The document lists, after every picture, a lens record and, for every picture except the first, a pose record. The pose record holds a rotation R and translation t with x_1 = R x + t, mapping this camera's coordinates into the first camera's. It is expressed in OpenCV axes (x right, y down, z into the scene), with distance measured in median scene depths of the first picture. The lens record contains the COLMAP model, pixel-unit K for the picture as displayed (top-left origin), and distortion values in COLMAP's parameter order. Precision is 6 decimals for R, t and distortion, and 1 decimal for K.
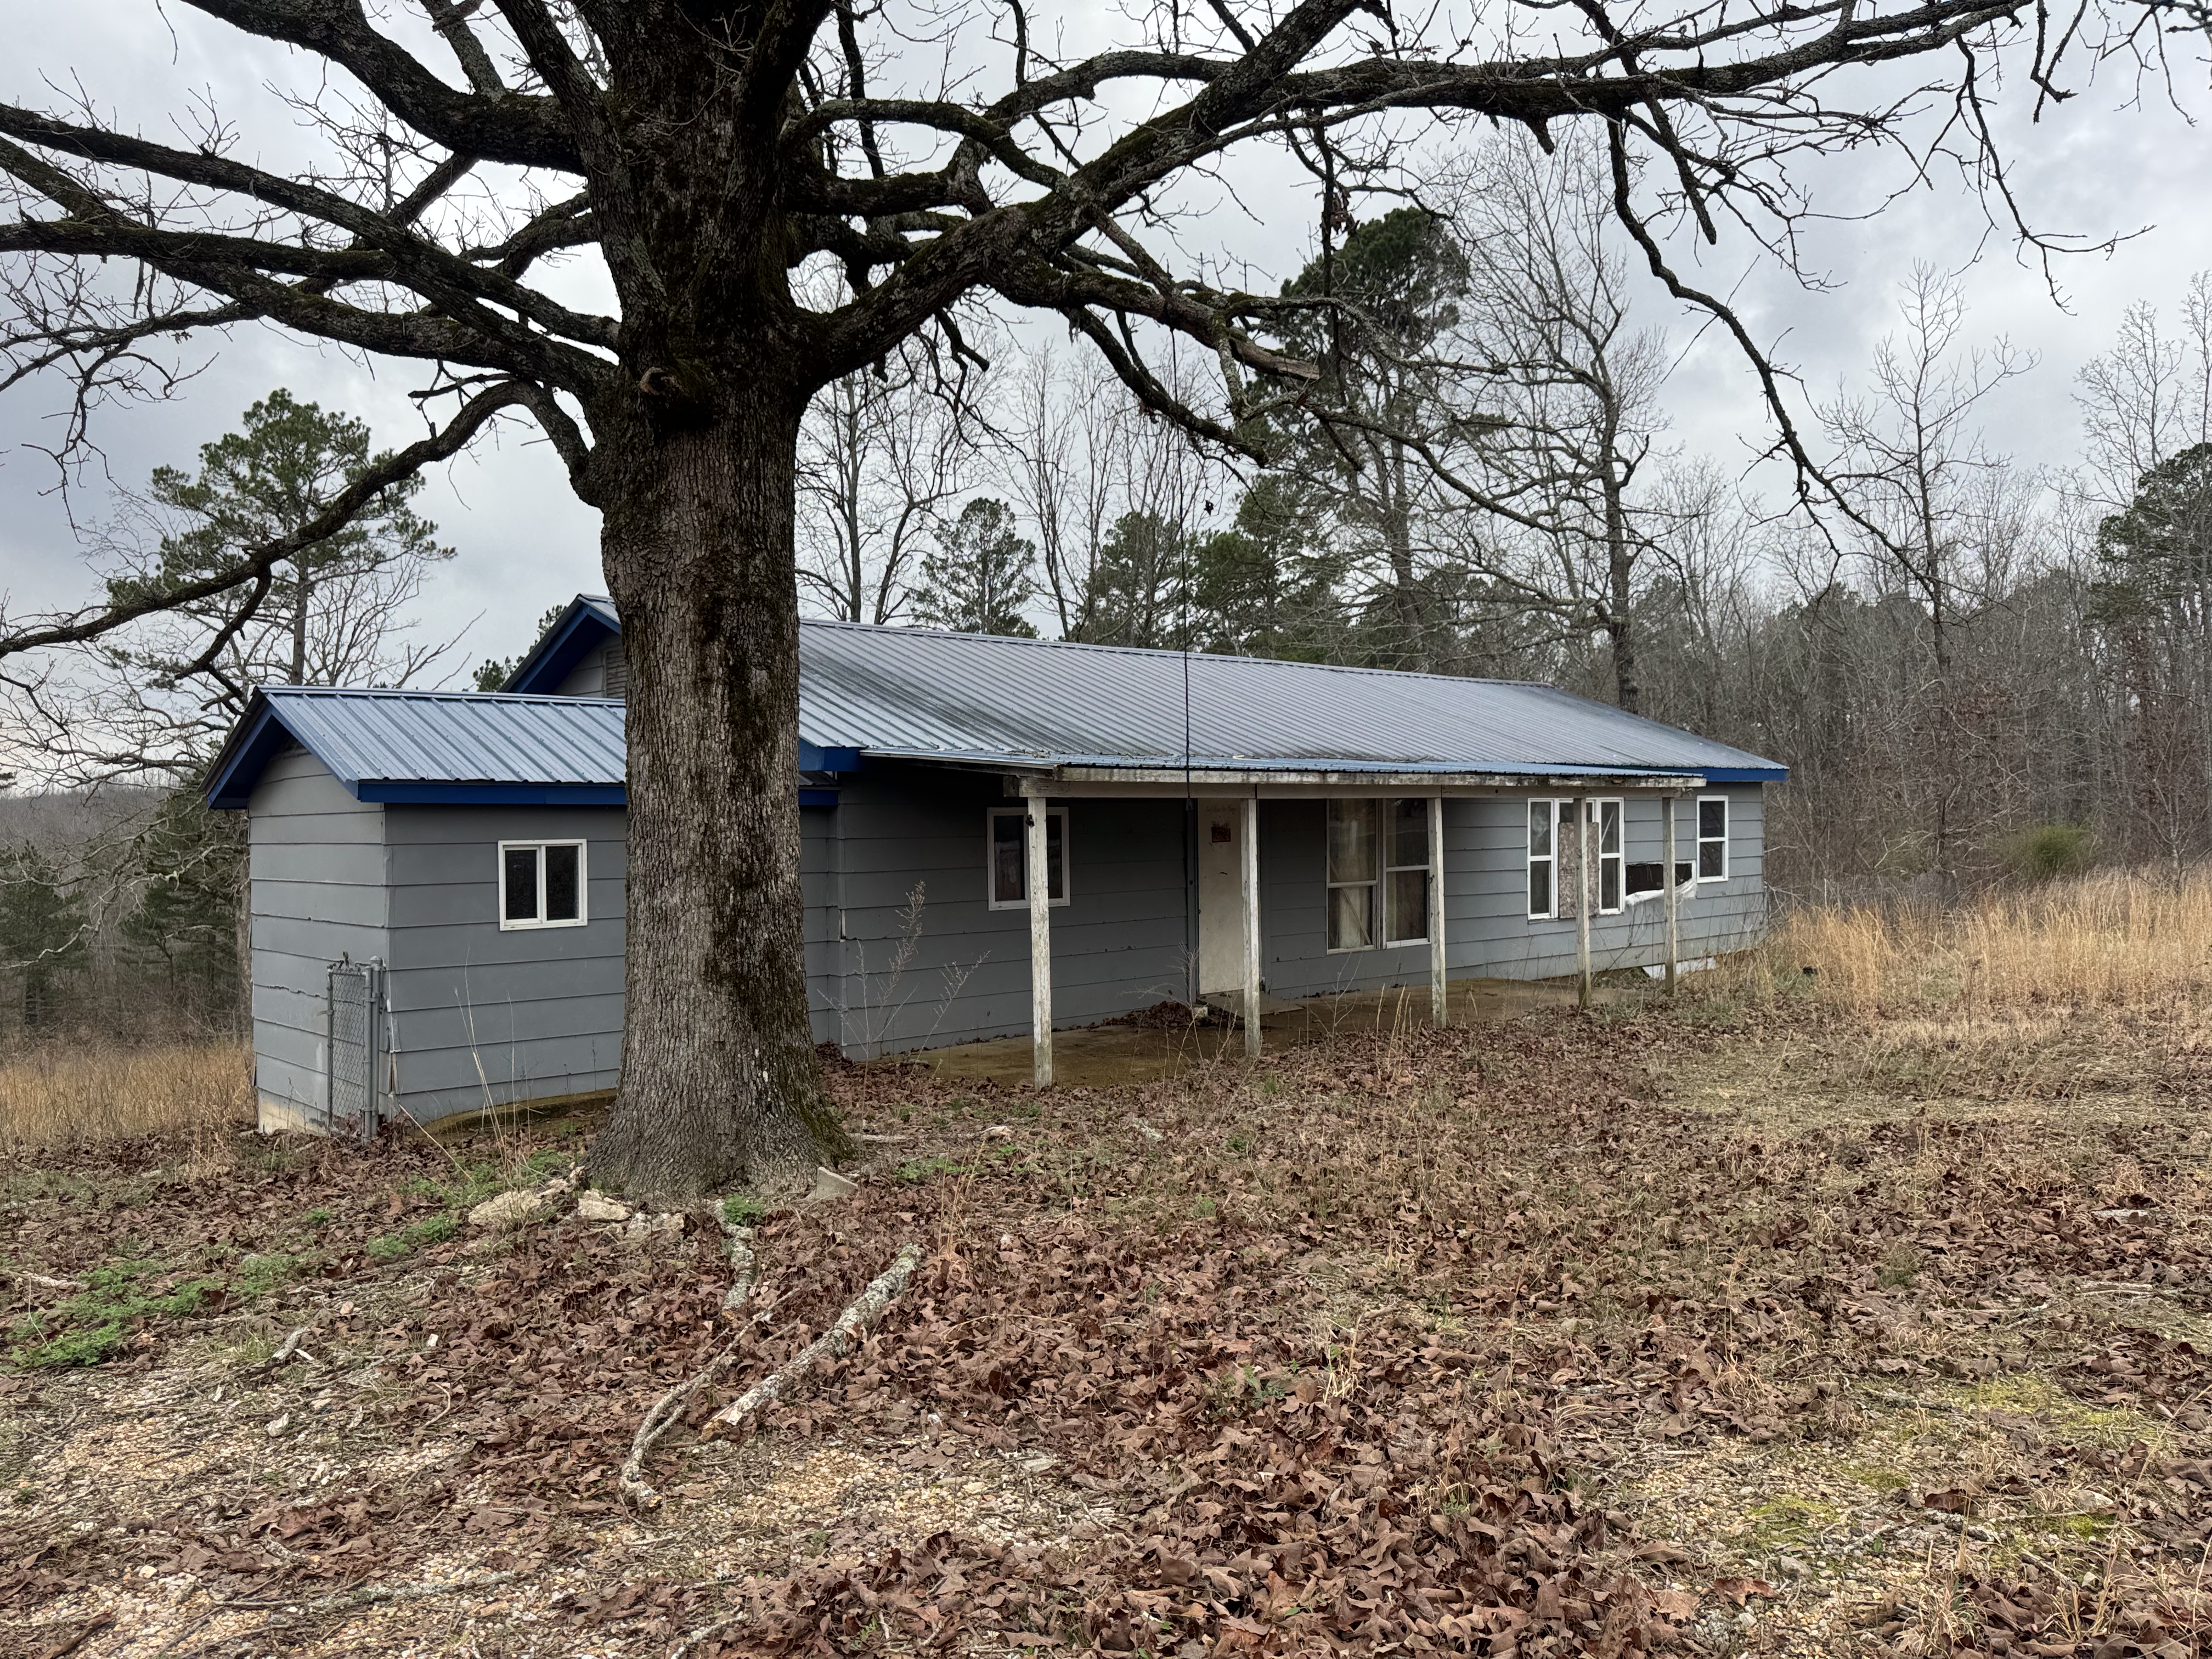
lens RADIAL K [[1569.3, 0, 1099.9], [0, 1569.3, 840.5], [0, 0, 1]] dist [0.082765, -0.125868]
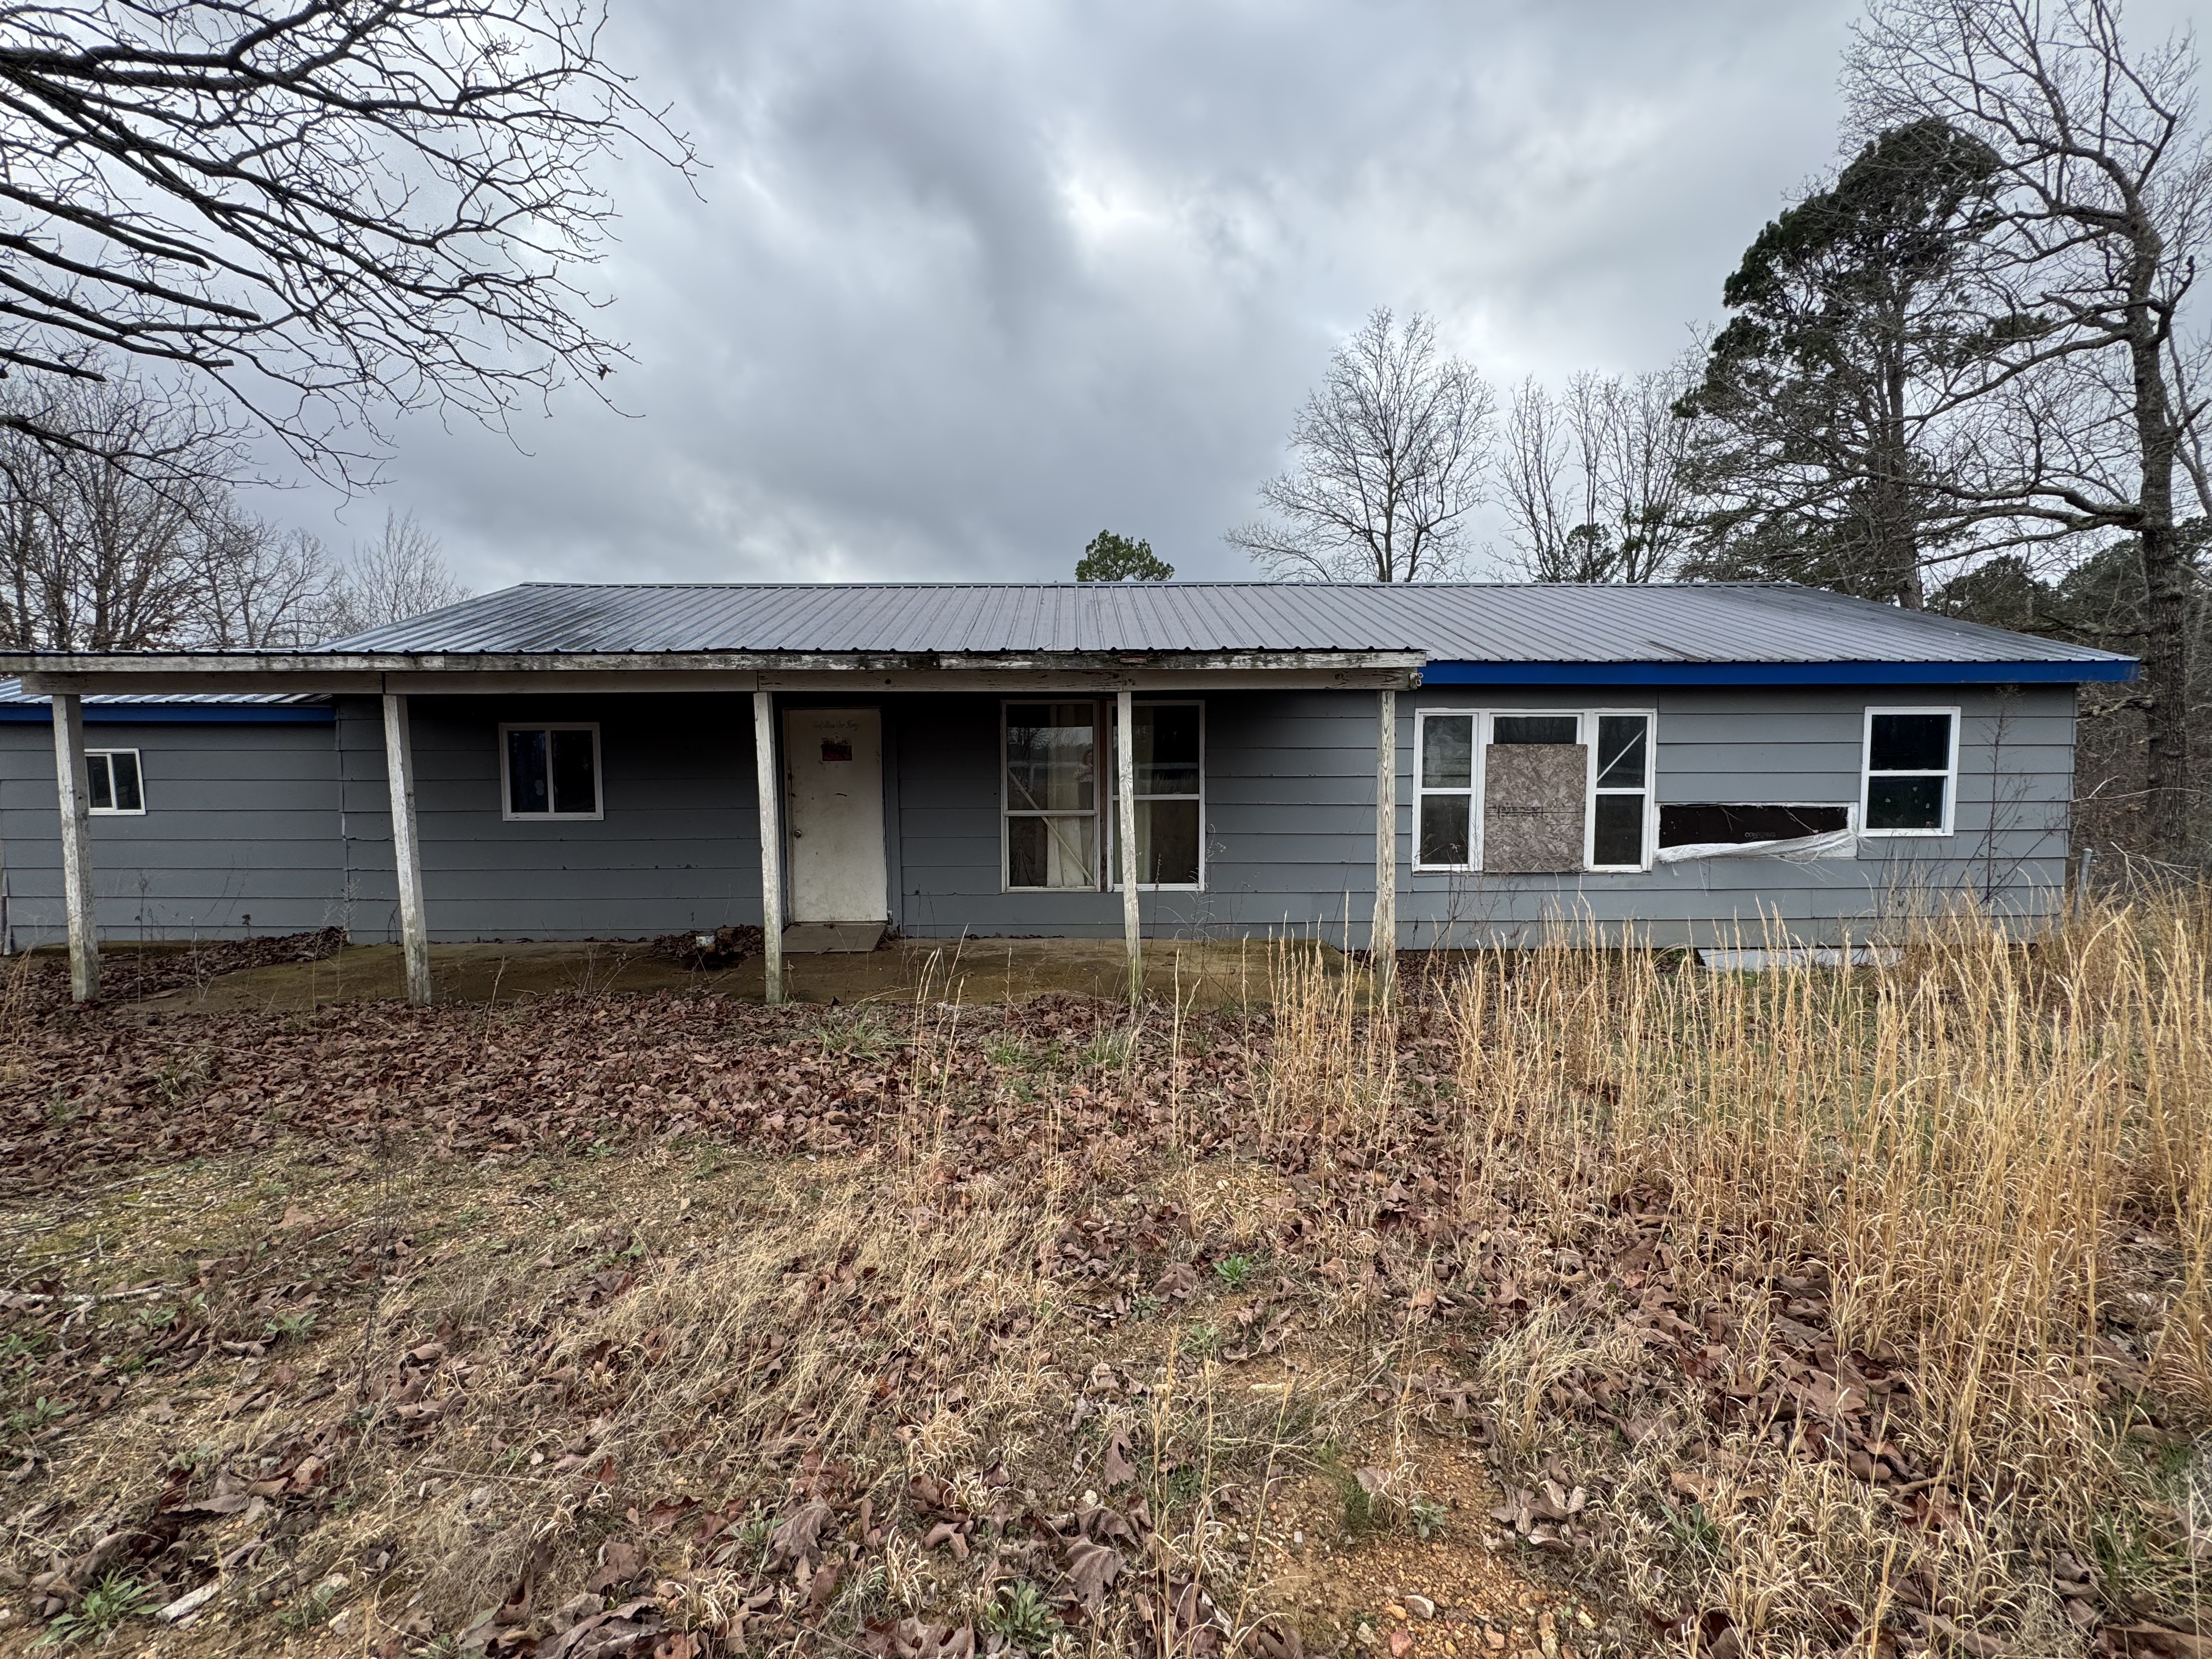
lens RADIAL K [[880.9, 0, 1108.9], [0, 880.9, 823.4], [0, 0, 1]] dist [0.001138, 0.000637]
pose [[0.745629, 0.040749, -0.665114, 0.412226], [-0.013767, 0.998857, 0.045762, 0.008870], [0.666219, -0.024965, 0.745338, 0.539006]]
